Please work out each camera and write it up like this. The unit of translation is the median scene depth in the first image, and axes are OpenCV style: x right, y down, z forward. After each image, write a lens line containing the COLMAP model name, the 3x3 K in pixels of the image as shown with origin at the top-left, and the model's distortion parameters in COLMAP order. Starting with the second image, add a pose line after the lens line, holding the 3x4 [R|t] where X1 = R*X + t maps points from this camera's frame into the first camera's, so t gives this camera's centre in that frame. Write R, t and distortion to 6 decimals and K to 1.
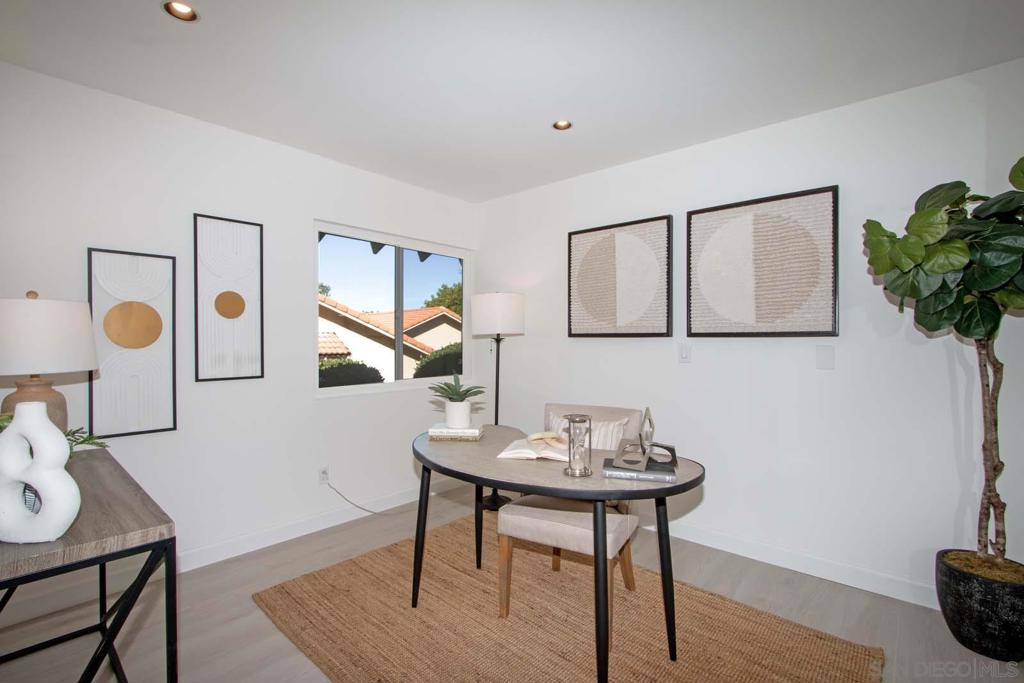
lens RADIAL K [[470.4, 0, 541.5], [0, 470.4, 345.3], [0, 0, 1]] dist [-0.000372, 0.000355]
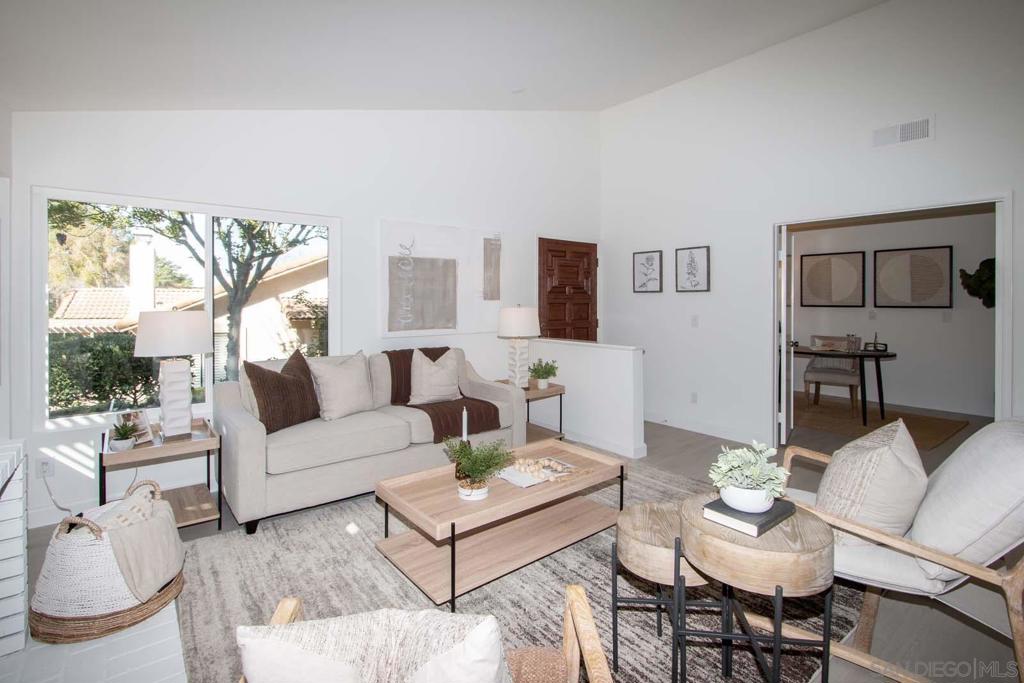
lens RADIAL K [[472.6, 0, 510.0], [0, 472.6, 304.8], [0, 0, 1]] dist [-0.006284, -0.000744]
pose [[0.970855, -0.003246, -0.239644, -1.143704], [0.003540, 0.999993, 0.000798, -0.053339], [0.239640, -0.001623, 0.970860, -2.166240]]
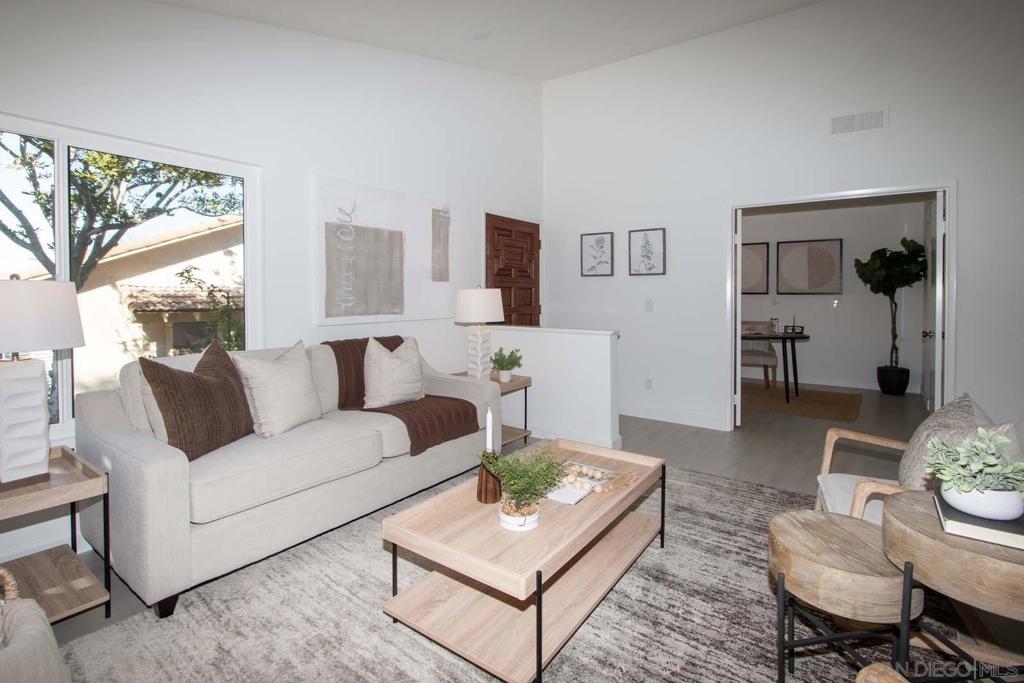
lens RADIAL K [[472.6, 0, 504.0], [0, 472.6, 304.6], [0, 0, 1]] dist [-0.006284, -0.000744]
pose [[0.999840, -0.003050, 0.017654, -1.568297], [0.002820, 0.999911, 0.013053, -0.000870], [-0.017692, -0.013001, 0.999759, -1.927356]]
